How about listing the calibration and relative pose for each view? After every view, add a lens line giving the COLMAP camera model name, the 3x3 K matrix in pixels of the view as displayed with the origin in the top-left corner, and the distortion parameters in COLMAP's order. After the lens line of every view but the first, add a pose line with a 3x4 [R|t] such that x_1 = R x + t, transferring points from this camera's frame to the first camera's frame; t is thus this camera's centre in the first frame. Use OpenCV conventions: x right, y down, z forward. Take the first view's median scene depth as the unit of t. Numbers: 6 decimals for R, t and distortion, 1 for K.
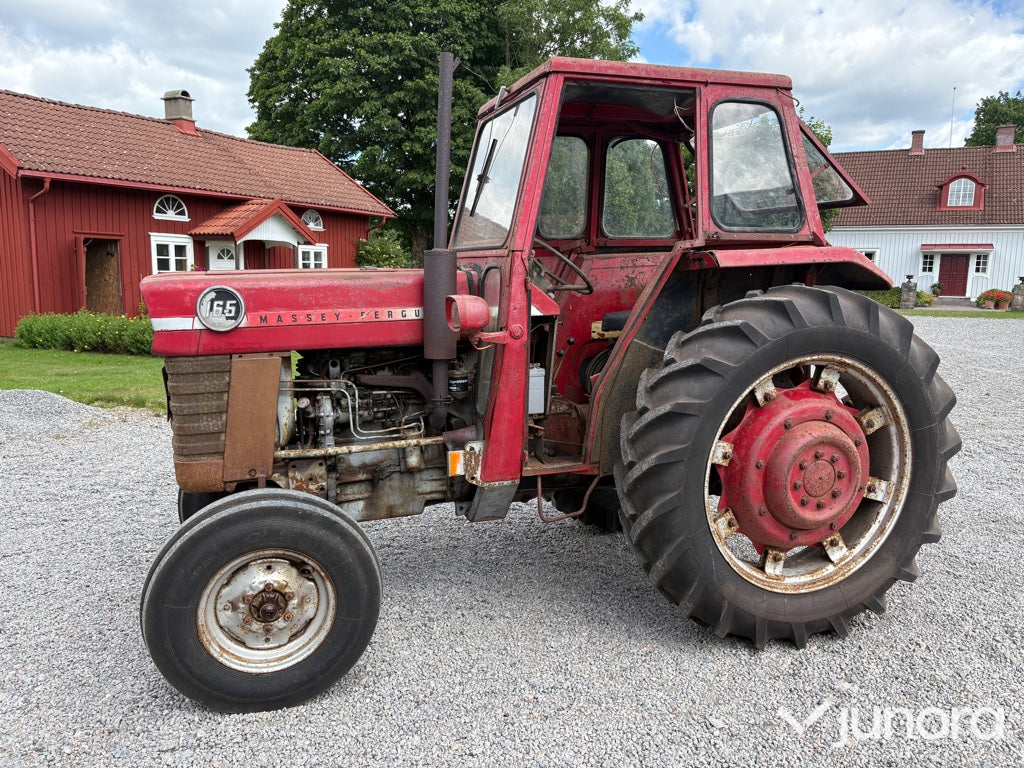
lens RADIAL K [[778.8, 0, 514.9], [0, 778.8, 388.8], [0, 0, 1]] dist [0.036778, -0.040598]
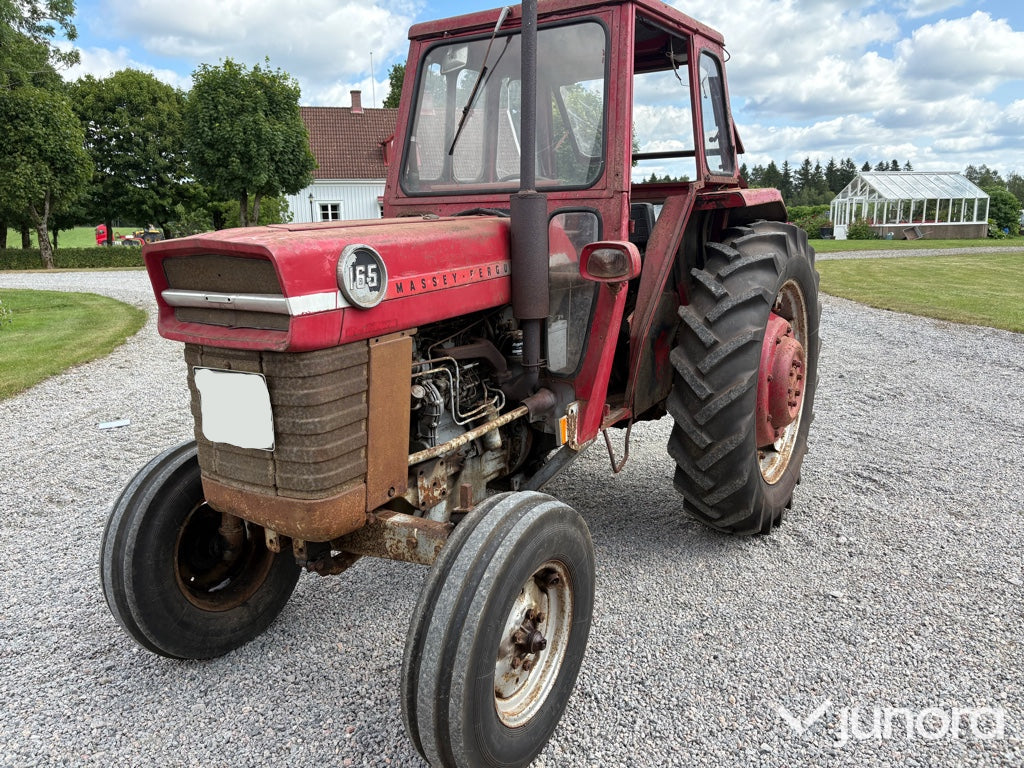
lens RADIAL K [[778.8, 0, 513.1], [0, 778.8, 387.6], [0, 0, 1]] dist [0.036778, -0.040598]
pose [[0.768705, -0.160825, 0.619054, -0.668395], [0.126701, 0.986980, 0.099079, -0.050535], [-0.626929, 0.002272, 0.779073, 0.323349]]
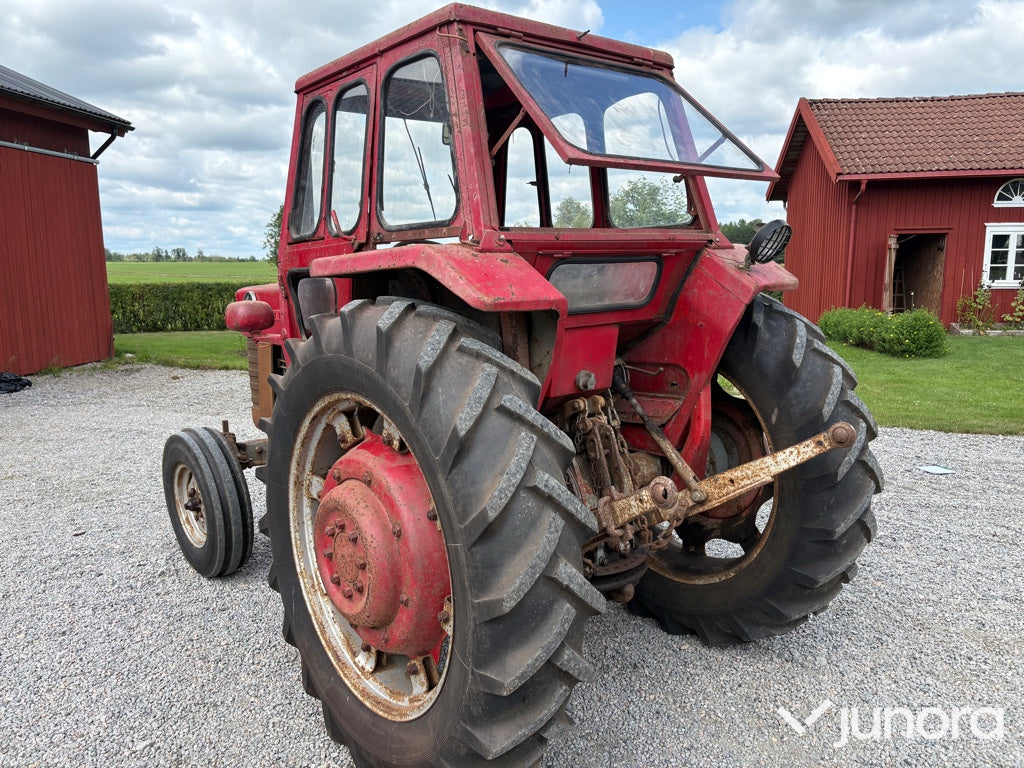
lens RADIAL K [[778.8, 0, 505.8], [0, 778.8, 391.2], [0, 0, 1]] dist [0.036778, -0.040598]
pose [[0.366916, 0.130512, -0.921053, 1.084970], [-0.119234, 0.988541, 0.092576, -0.127116], [0.922581, 0.075853, 0.378273, 0.822289]]
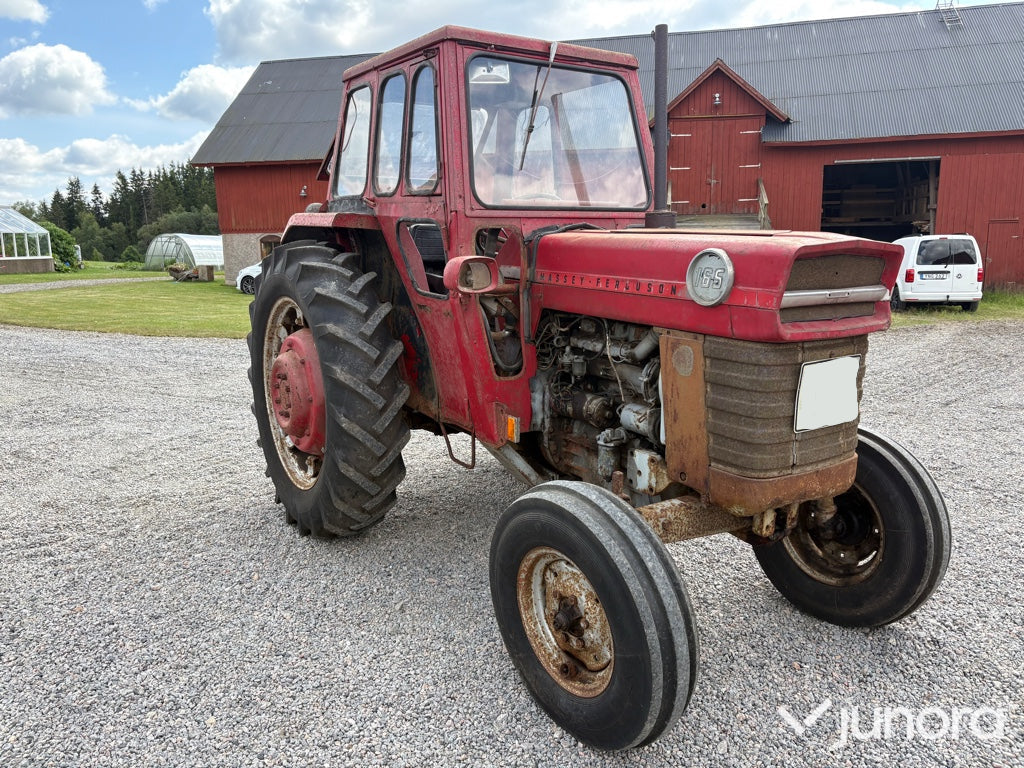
lens RADIAL K [[778.8, 0, 502.8], [0, 778.8, 380.4], [0, 0, 1]] dist [0.036778, -0.040598]
pose [[-0.264472, -0.178558, 0.947719, -1.061073], [0.153671, 0.962351, 0.224199, -0.222984], [-0.952071, 0.204932, -0.227076, 1.456571]]
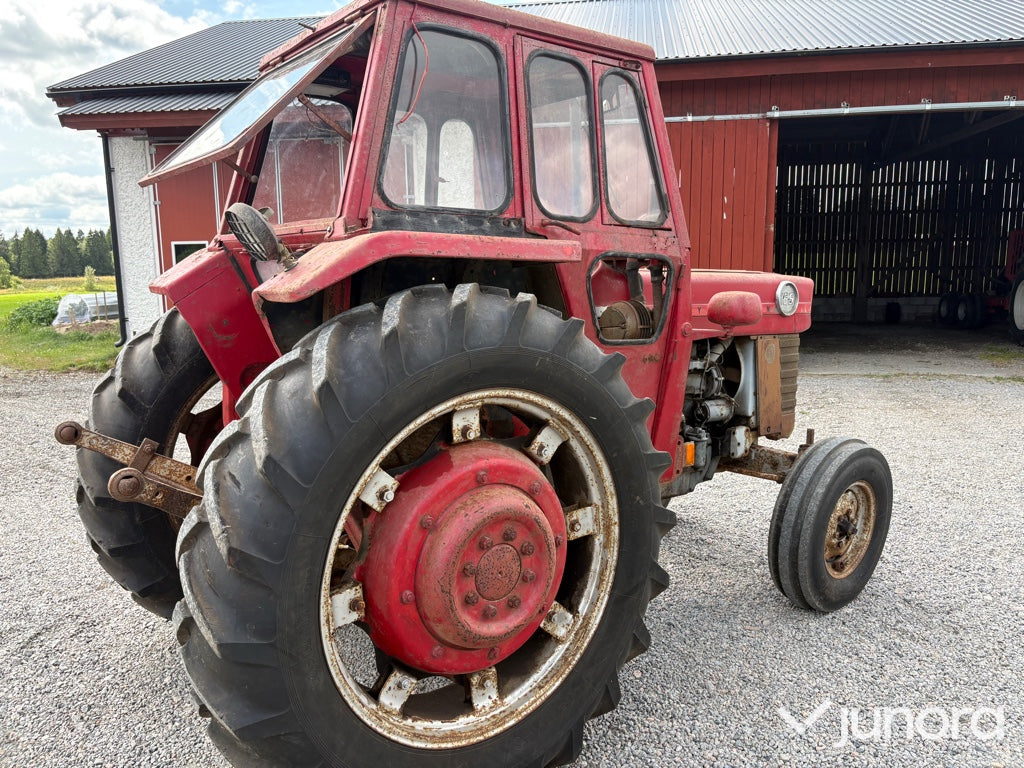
lens RADIAL K [[778.8, 0, 508.2], [0, 778.8, 384.0], [0, 0, 1]] dist [0.036778, -0.040598]
pose [[-0.941253, 0.048380, -0.334218, 0.410589], [-0.052092, 0.957039, 0.285243, -0.316260], [0.333659, 0.285896, -0.898296, 2.059342]]
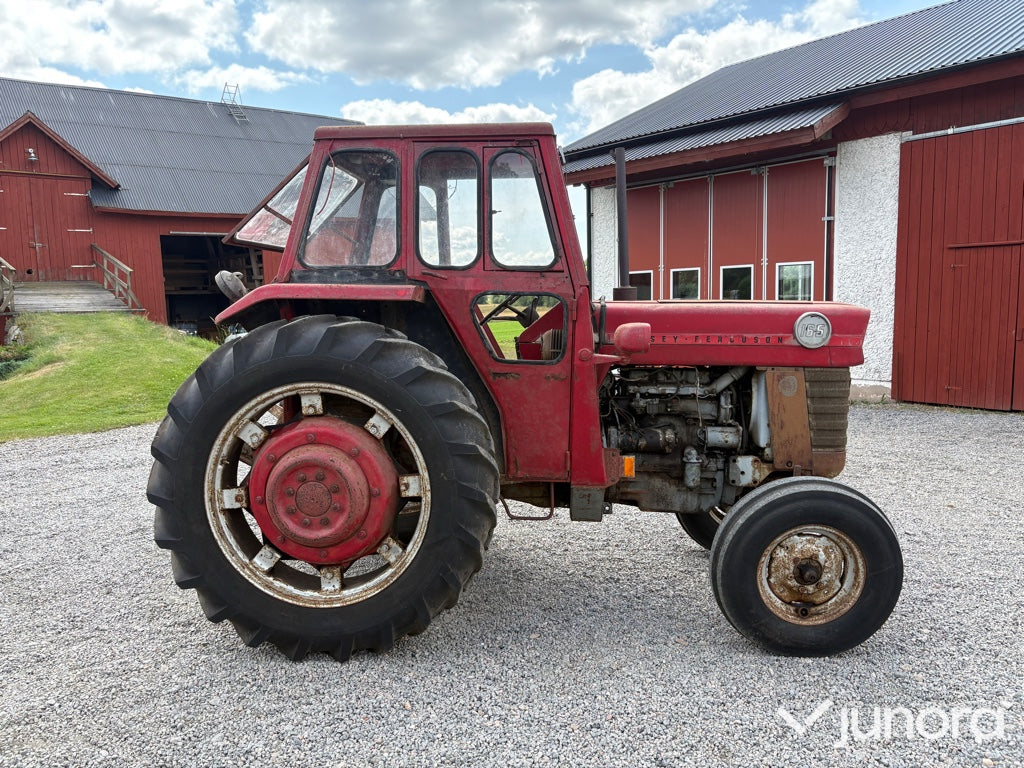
lens RADIAL K [[778.8, 0, 511.9], [0, 778.8, 388.4], [0, 0, 1]] dist [0.036778, -0.040598]
pose [[-0.929742, -0.035479, 0.366499, -0.413558], [0.066078, 0.963112, 0.260862, -0.369574], [-0.362235, 0.266752, -0.893101, 2.300265]]
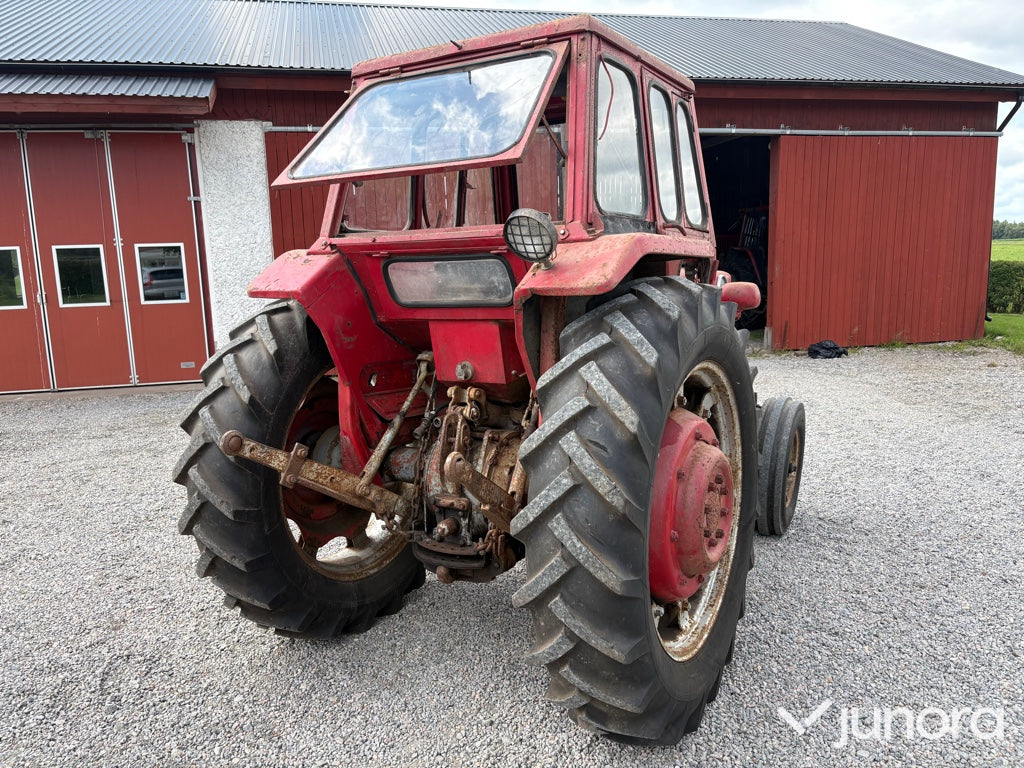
lens RADIAL K [[778.8, 0, 515.5], [0, 778.8, 391.4], [0, 0, 1]] dist [0.036778, -0.040598]
pose [[-0.744904, 0.116216, -0.656971, 0.879531], [-0.081582, 0.961455, 0.262580, -0.290640], [0.662165, 0.249195, -0.706711, 1.916427]]
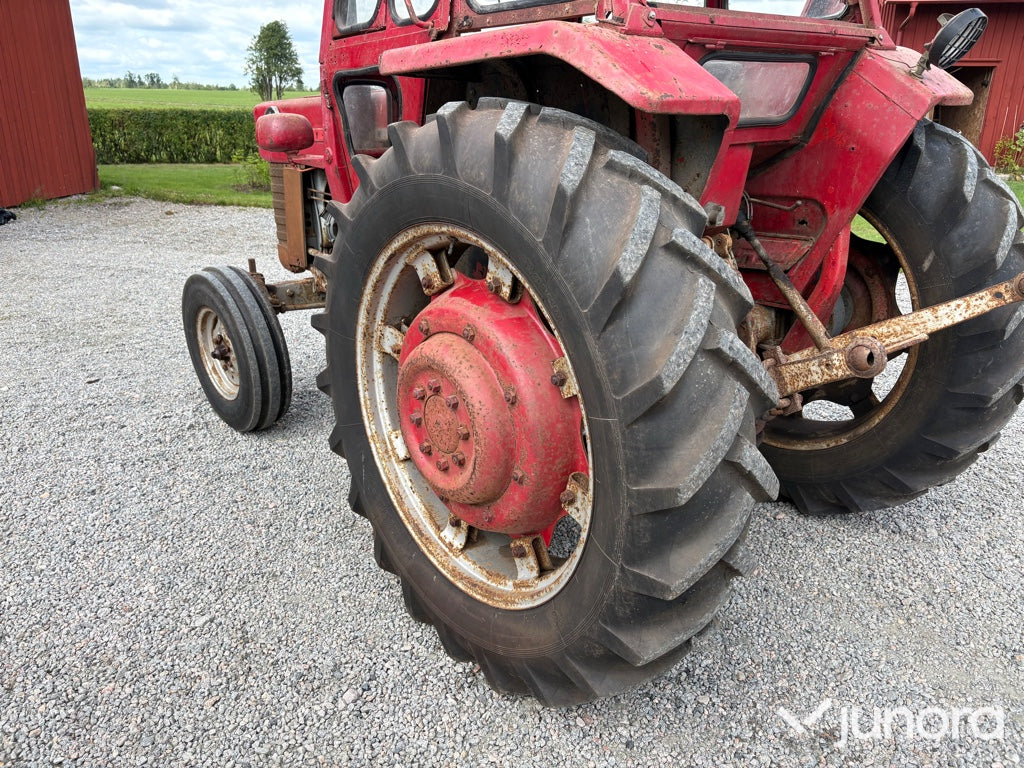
lens RADIAL K [[778.8, 0, 510.0], [0, 778.8, 385.2], [0, 0, 1]] dist [0.036778, -0.040598]
pose [[0.377498, 0.306426, -0.873841, 0.922997], [-0.135172, 0.951789, 0.275366, -0.093661], [0.916092, 0.014168, 0.400718, 0.777433]]
